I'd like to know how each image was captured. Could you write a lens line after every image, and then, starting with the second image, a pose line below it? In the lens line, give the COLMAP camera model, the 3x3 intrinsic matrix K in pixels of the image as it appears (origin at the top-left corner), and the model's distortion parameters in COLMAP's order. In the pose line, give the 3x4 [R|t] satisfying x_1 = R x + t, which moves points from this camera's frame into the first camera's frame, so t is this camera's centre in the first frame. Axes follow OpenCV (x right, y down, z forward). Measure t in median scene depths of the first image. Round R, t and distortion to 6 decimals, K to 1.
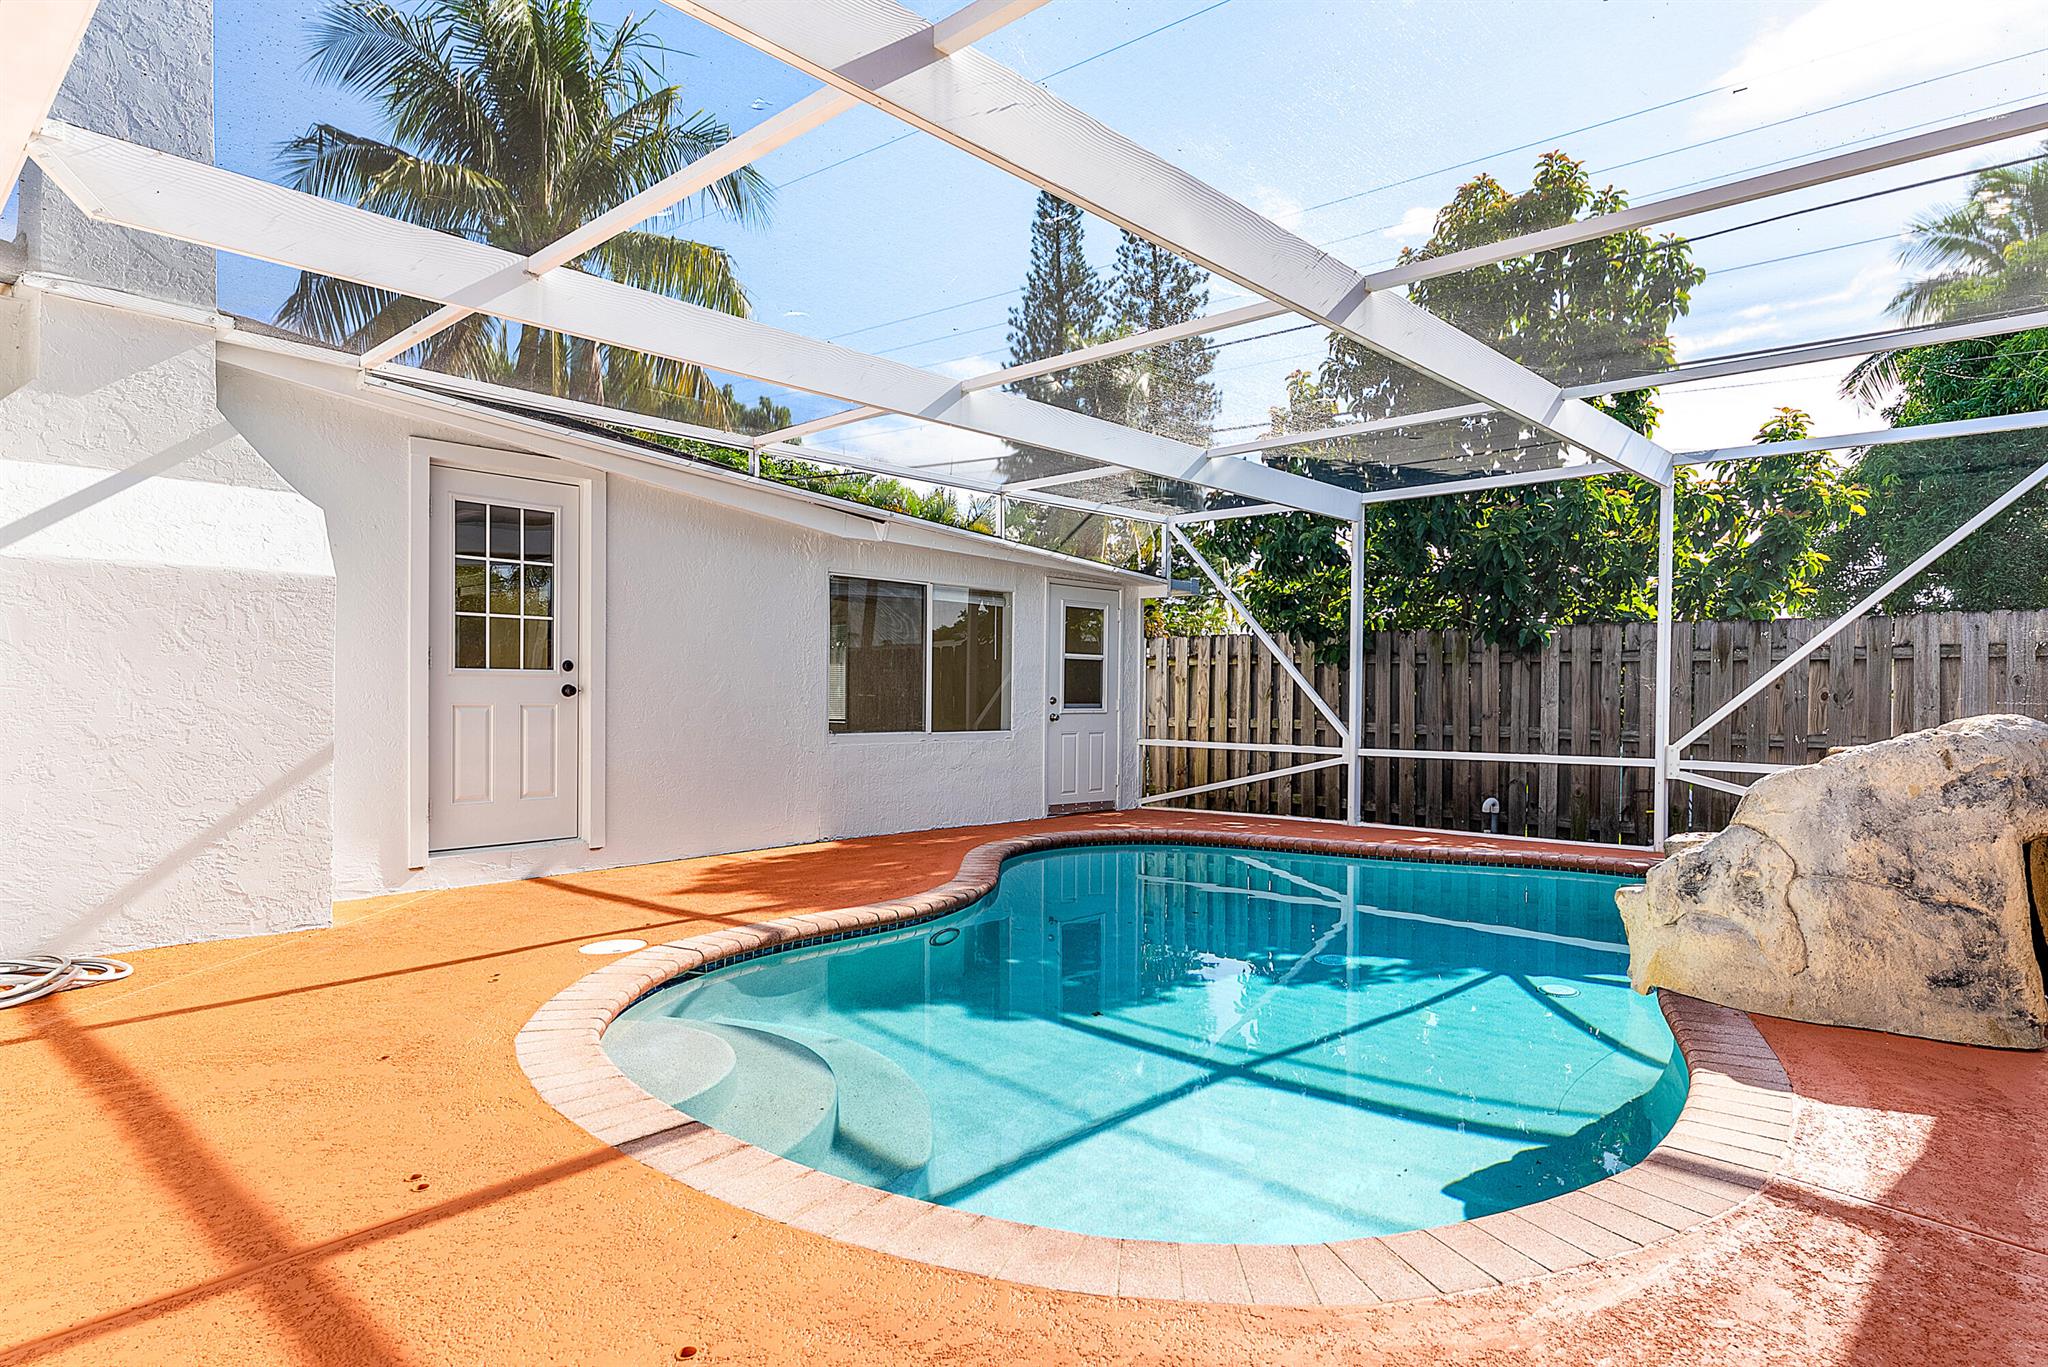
lens RADIAL K [[1169.1, 0, 1024.0], [0, 1169.1, 683.5], [0, 0, 1]] dist [-0.004110, -0.001321]
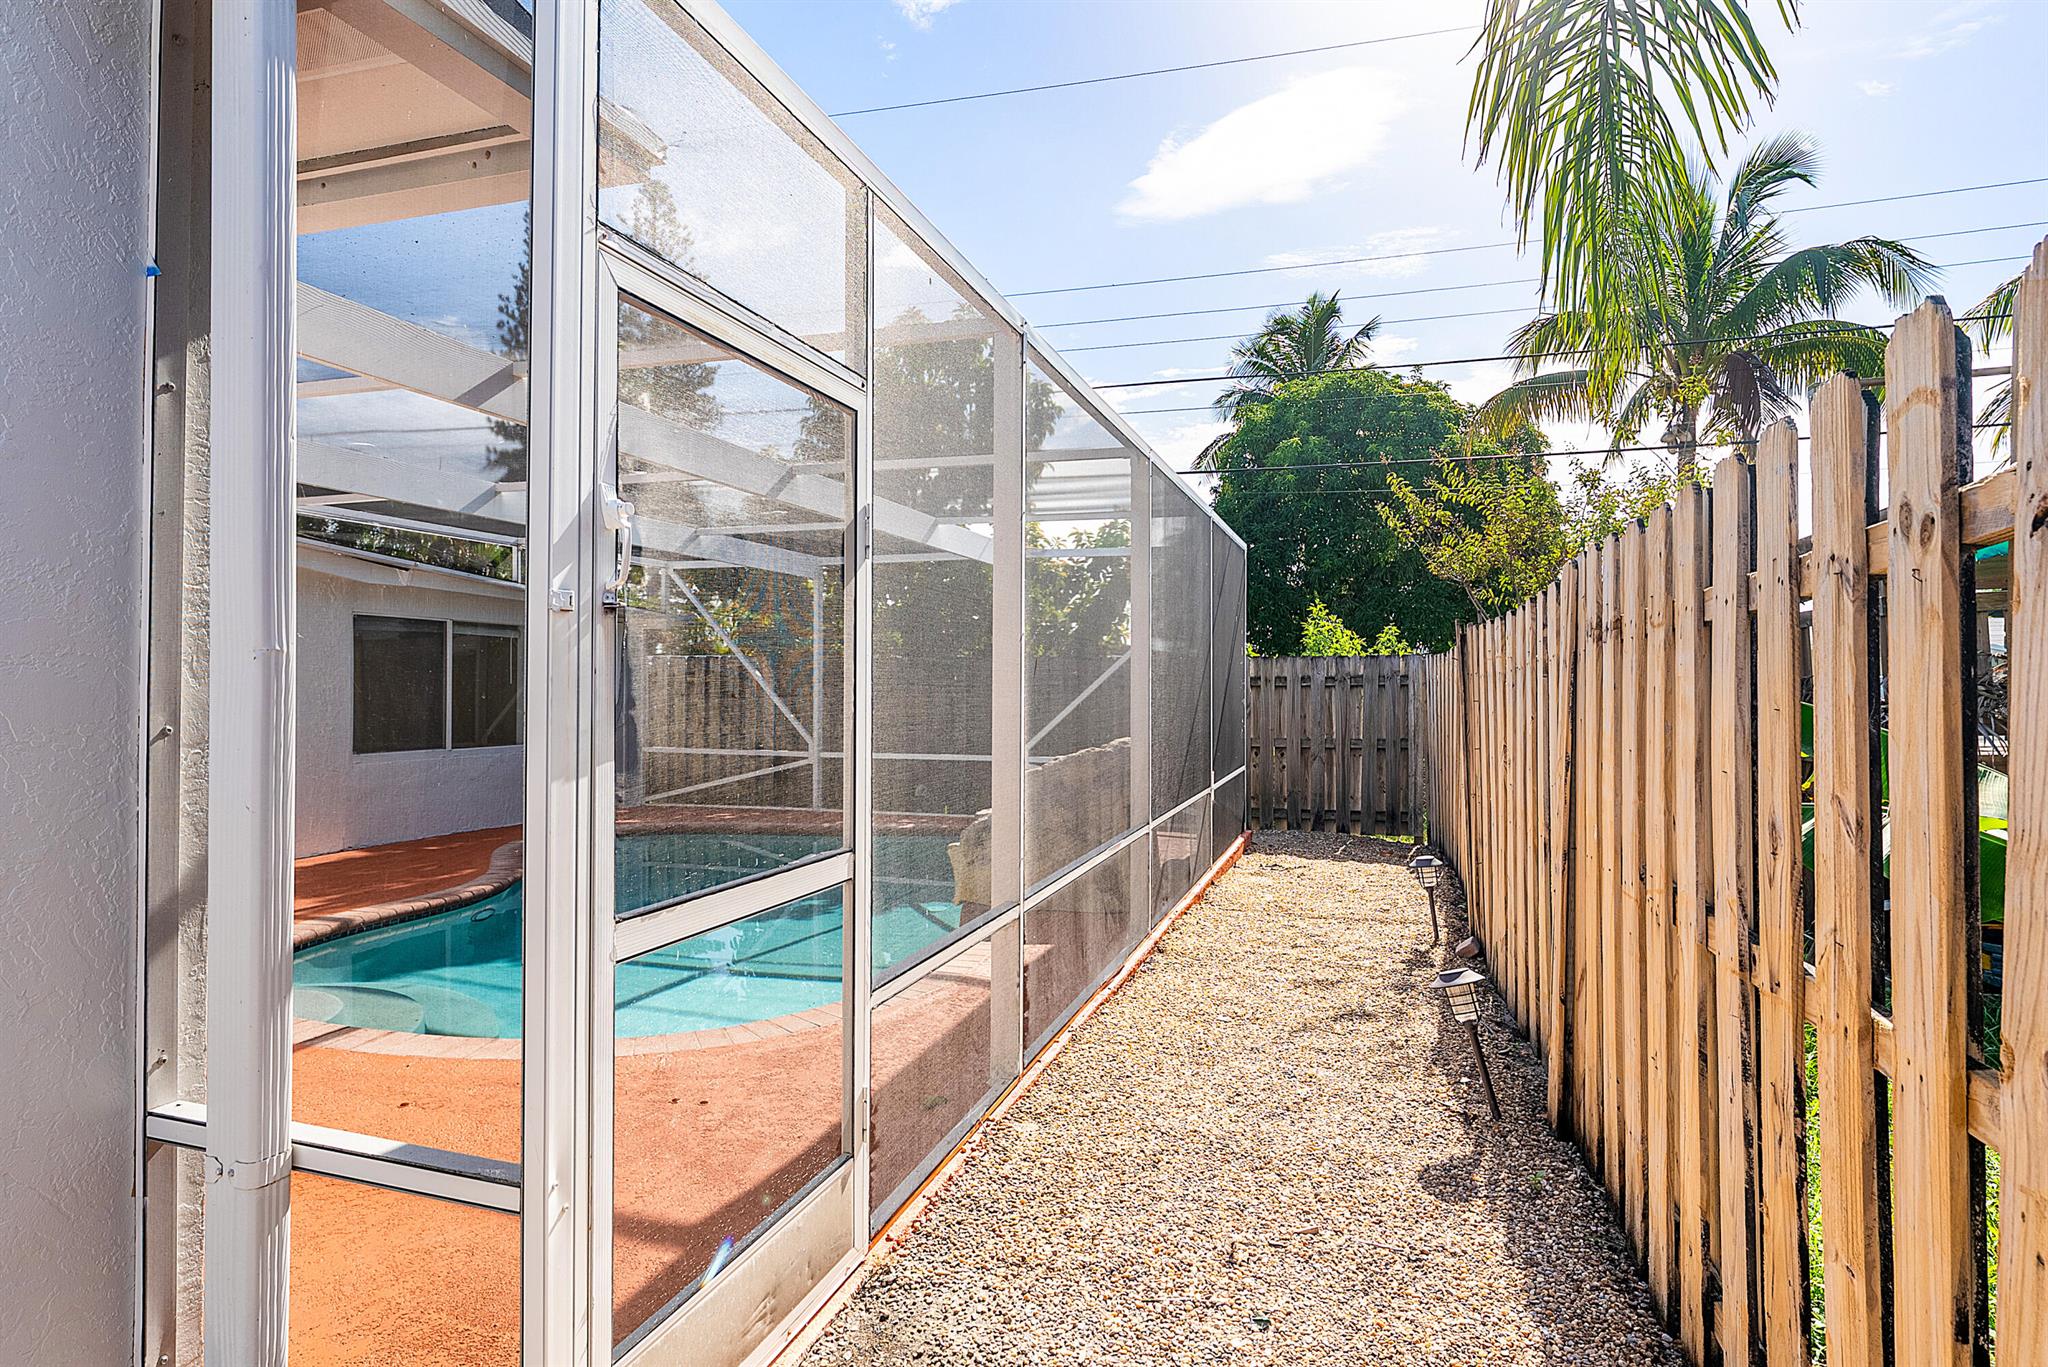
lens RADIAL K [[1124.4, 0, 1024.0], [0, 1124.4, 683.5], [0, 0, 1]] dist [0.008408, 0.000355]
pose [[0.910879, -0.005243, 0.412641, -0.025448], [0.001661, 0.999958, 0.009038, -0.034123], [-0.412671, -0.007547, 0.910849, -0.255431]]
